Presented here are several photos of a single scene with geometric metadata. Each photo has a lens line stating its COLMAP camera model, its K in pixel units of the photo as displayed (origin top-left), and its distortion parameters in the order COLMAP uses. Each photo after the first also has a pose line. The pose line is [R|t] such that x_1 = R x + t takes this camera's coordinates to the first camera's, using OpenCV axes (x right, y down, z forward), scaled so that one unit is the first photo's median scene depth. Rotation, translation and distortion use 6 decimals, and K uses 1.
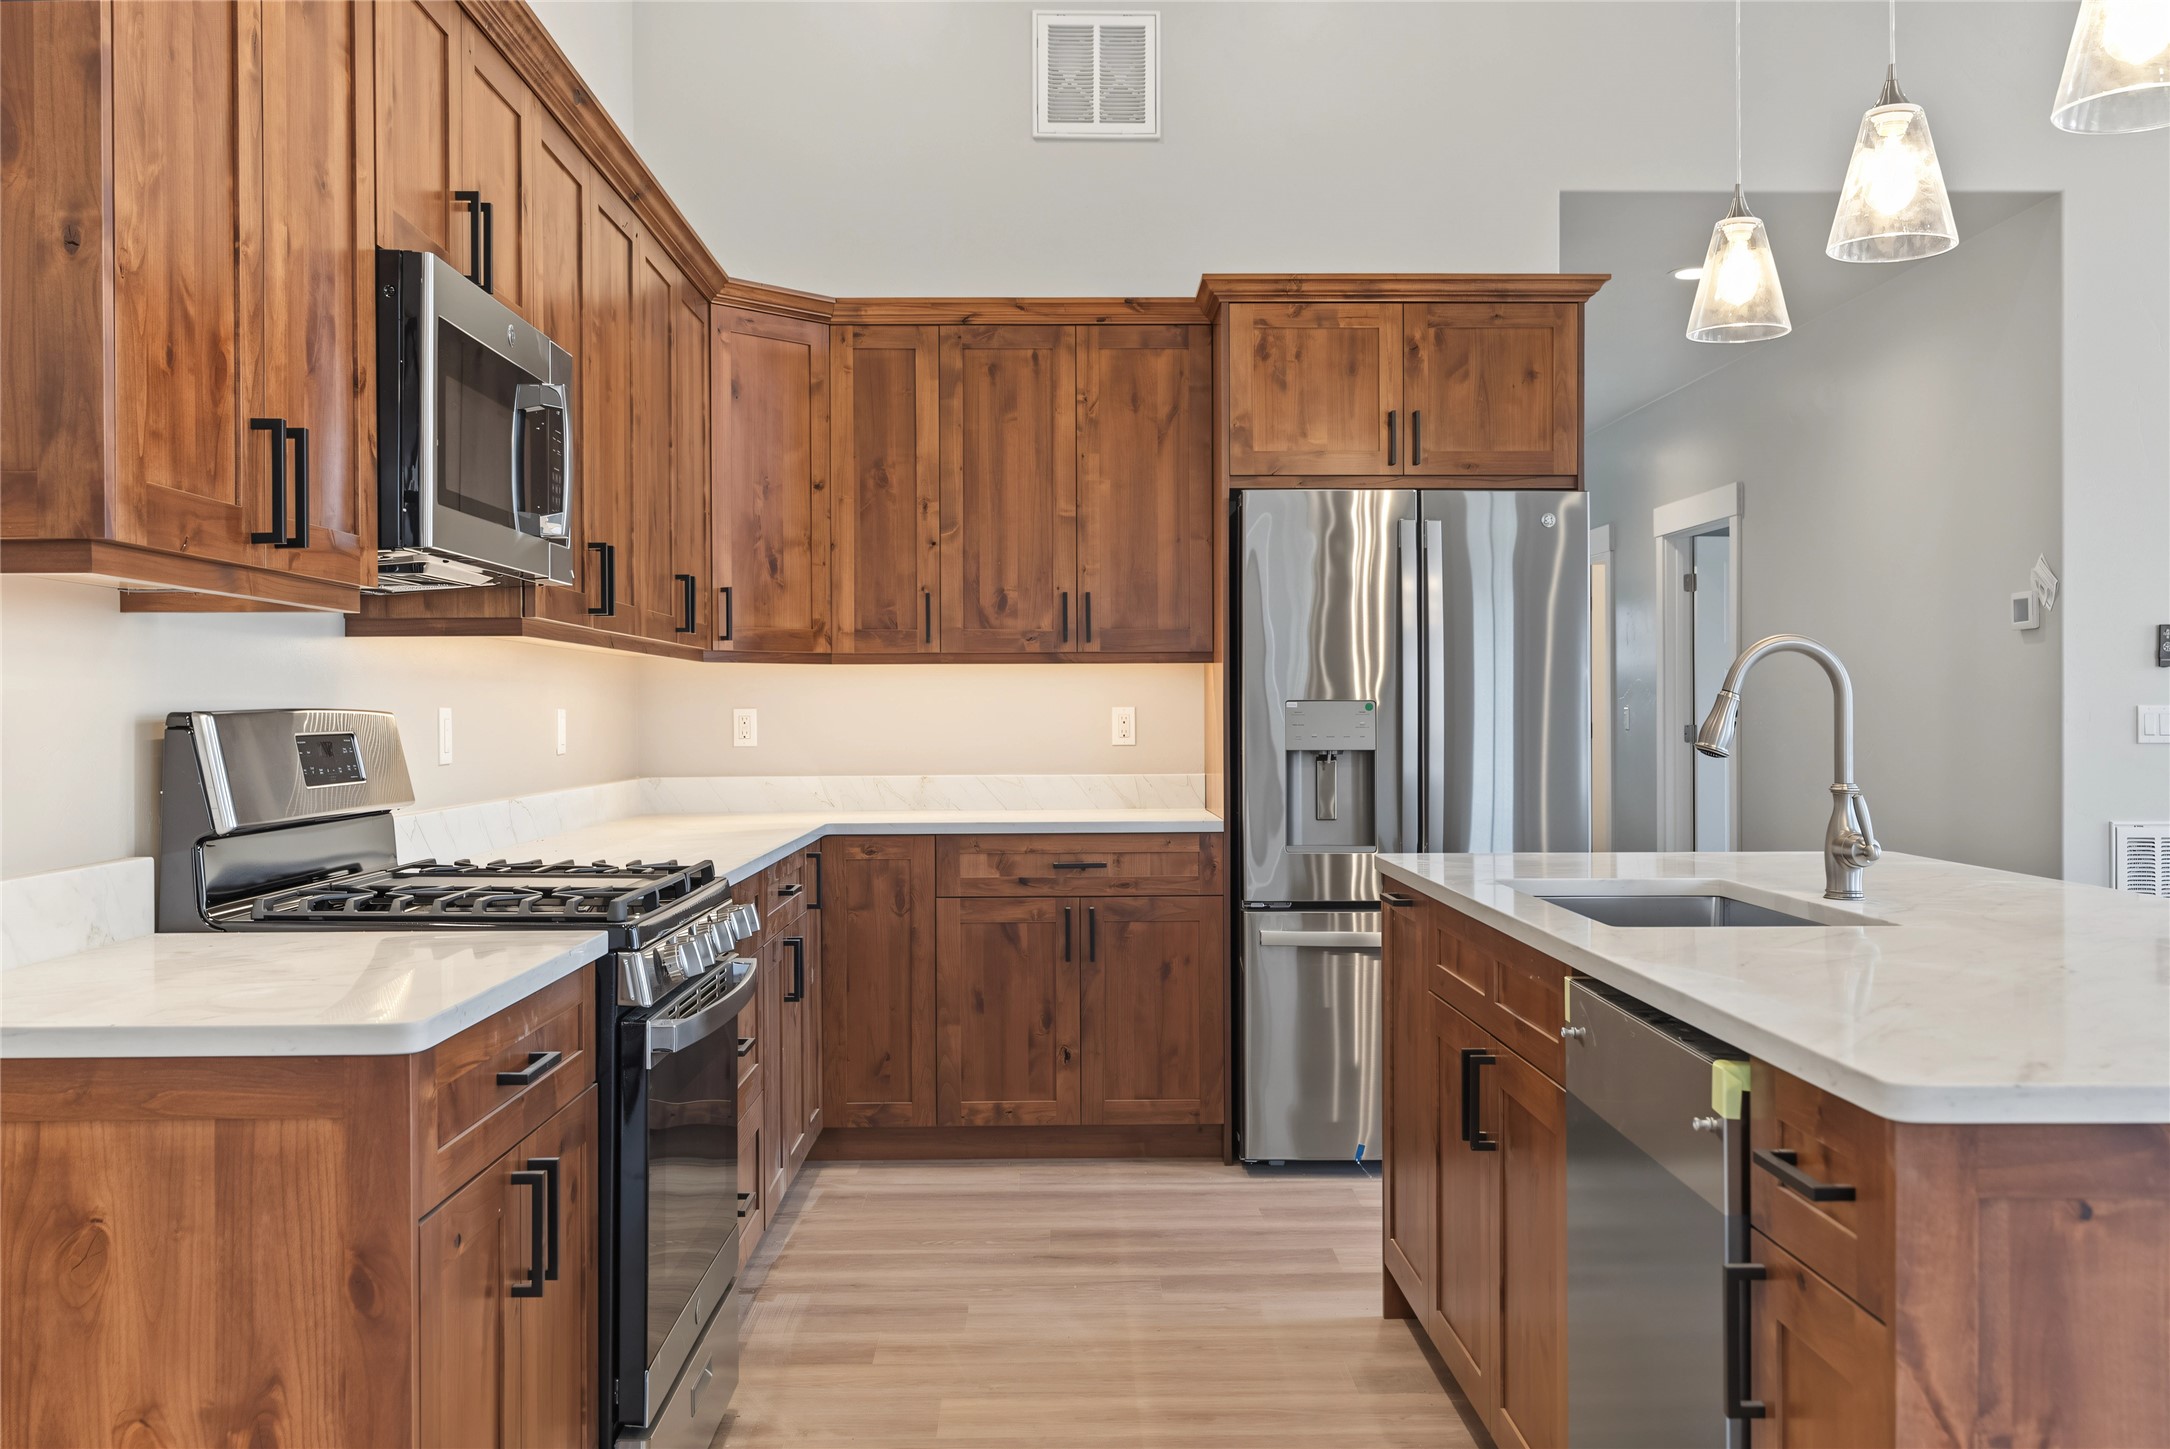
lens RADIAL K [[1916.6, 0, 1083.4], [0, 1916.6, 722.6], [0, 0, 1]] dist [0.005280, 0.004472]
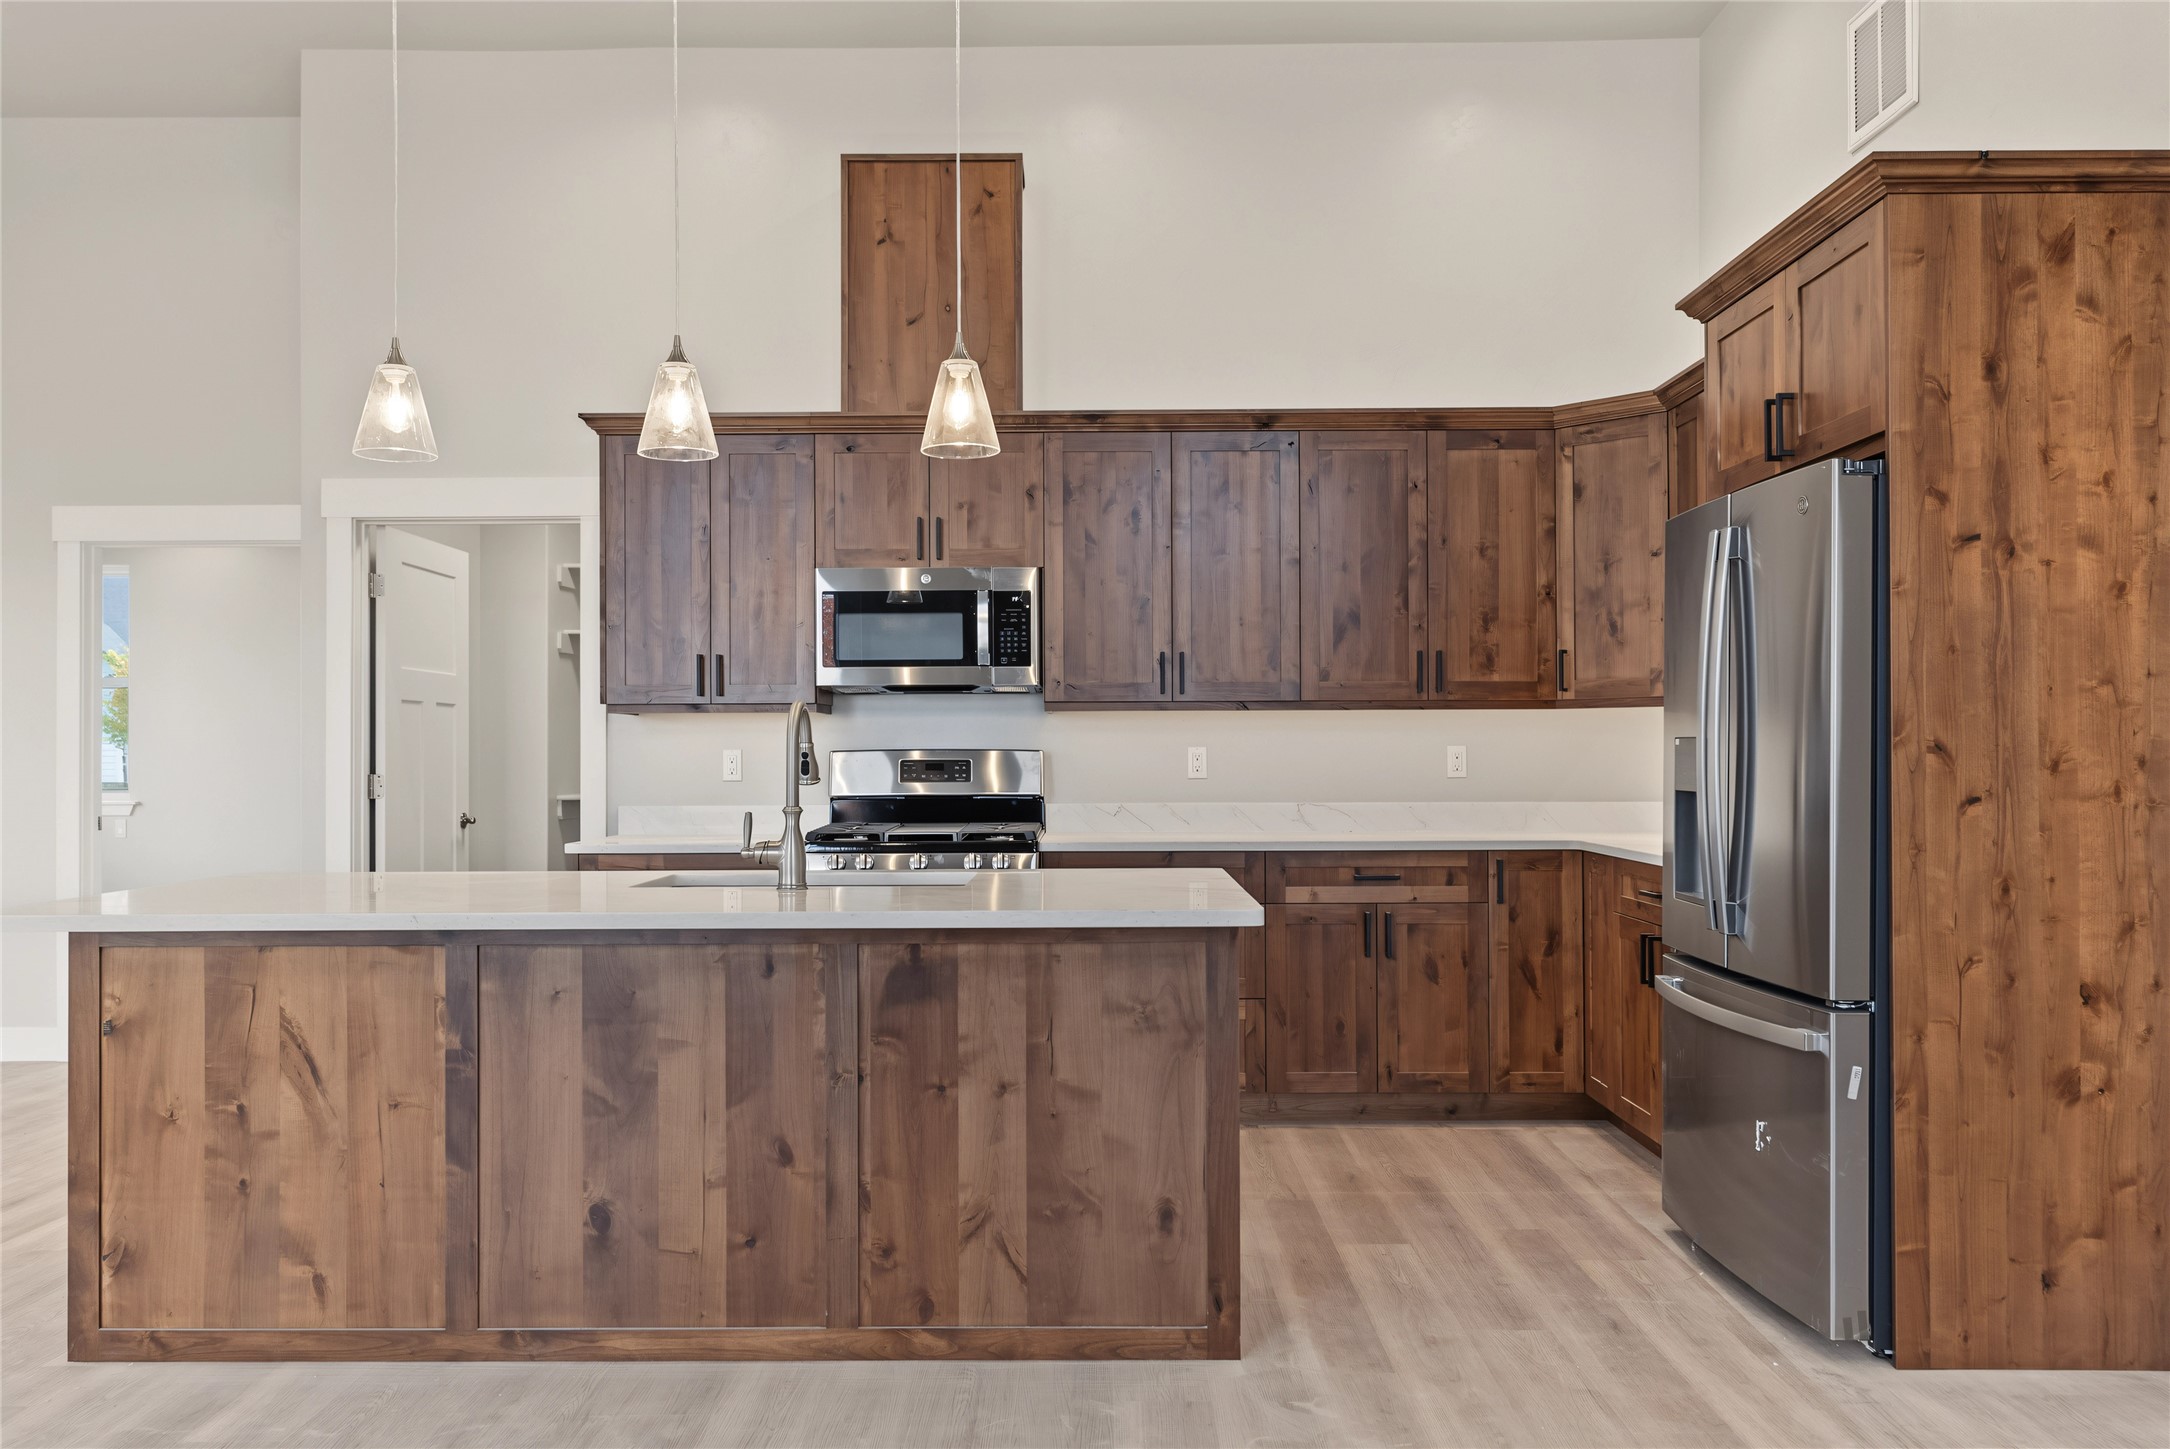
lens RADIAL K [[1628.6, 0, 1084.2], [0, 1628.6, 733.6], [0, 0, 1]] dist [0.002027, 0.004858]
pose [[-0.028943, -0.006280, -0.999561, 1.056546], [-0.001333, 0.999980, -0.006244, -0.009187], [0.999580, 0.001152, -0.028950, 0.838064]]
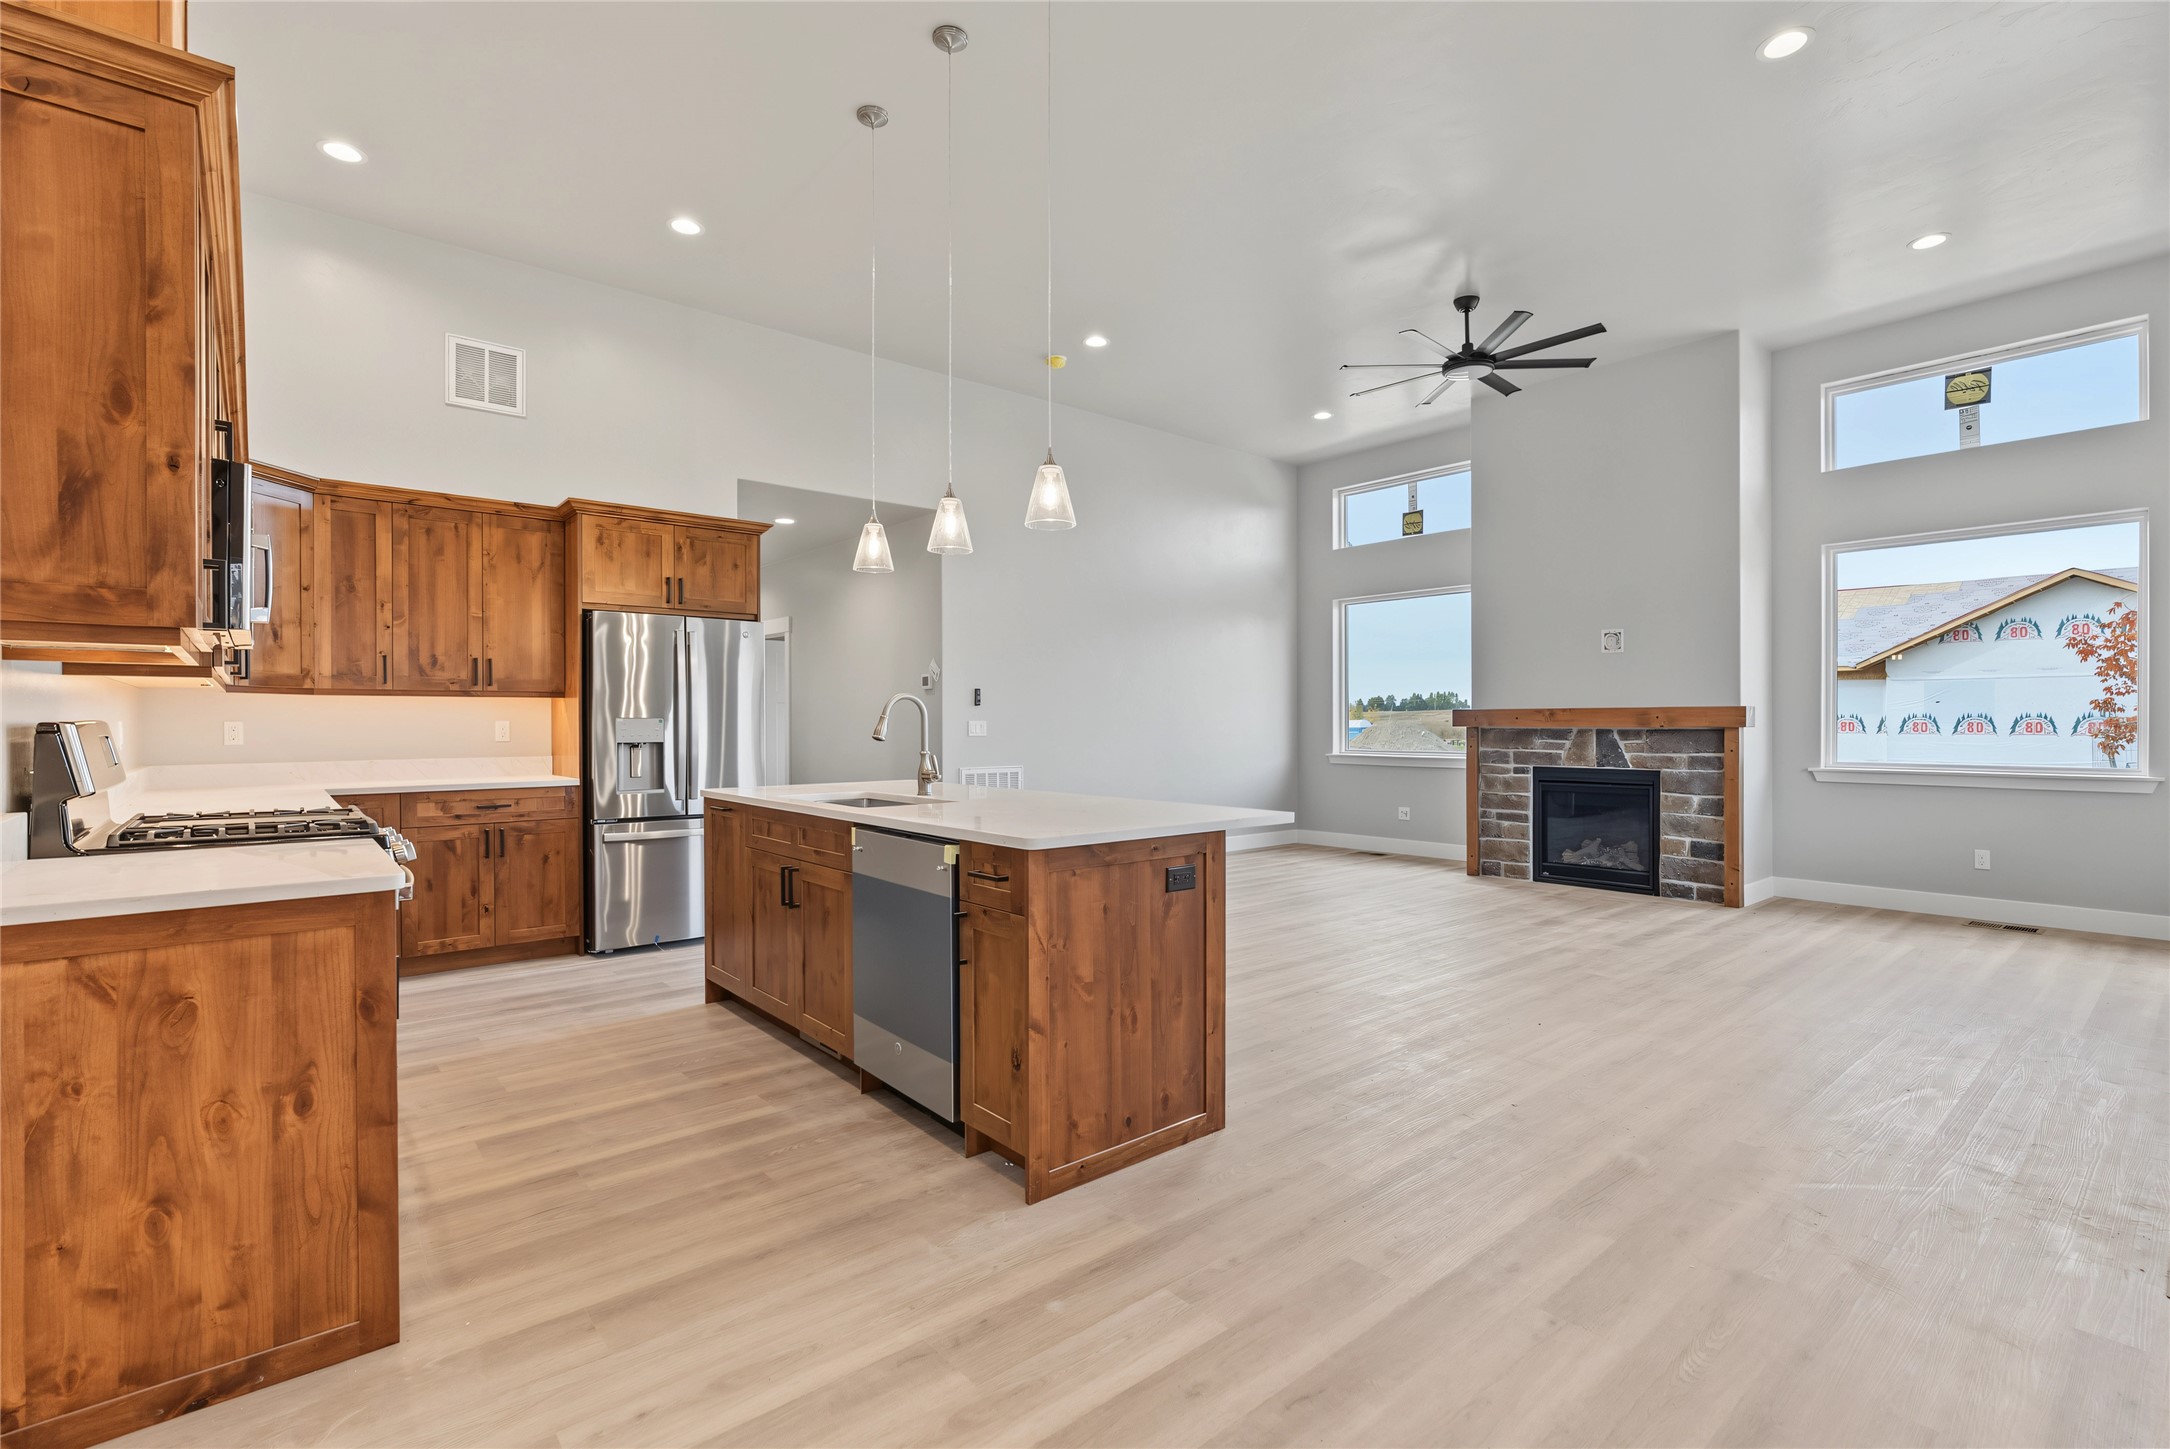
lens RADIAL K [[987.0, 0, 1088.3], [0, 987.0, 726.4], [0, 0, 1]] dist [-0.012734, 0.004885]
pose [[0.773213, -0.000992, 0.634146, -0.188249], [0.003271, 0.999992, -0.002425, 0.001704], [-0.634138, 0.003949, 0.773209, -0.116541]]
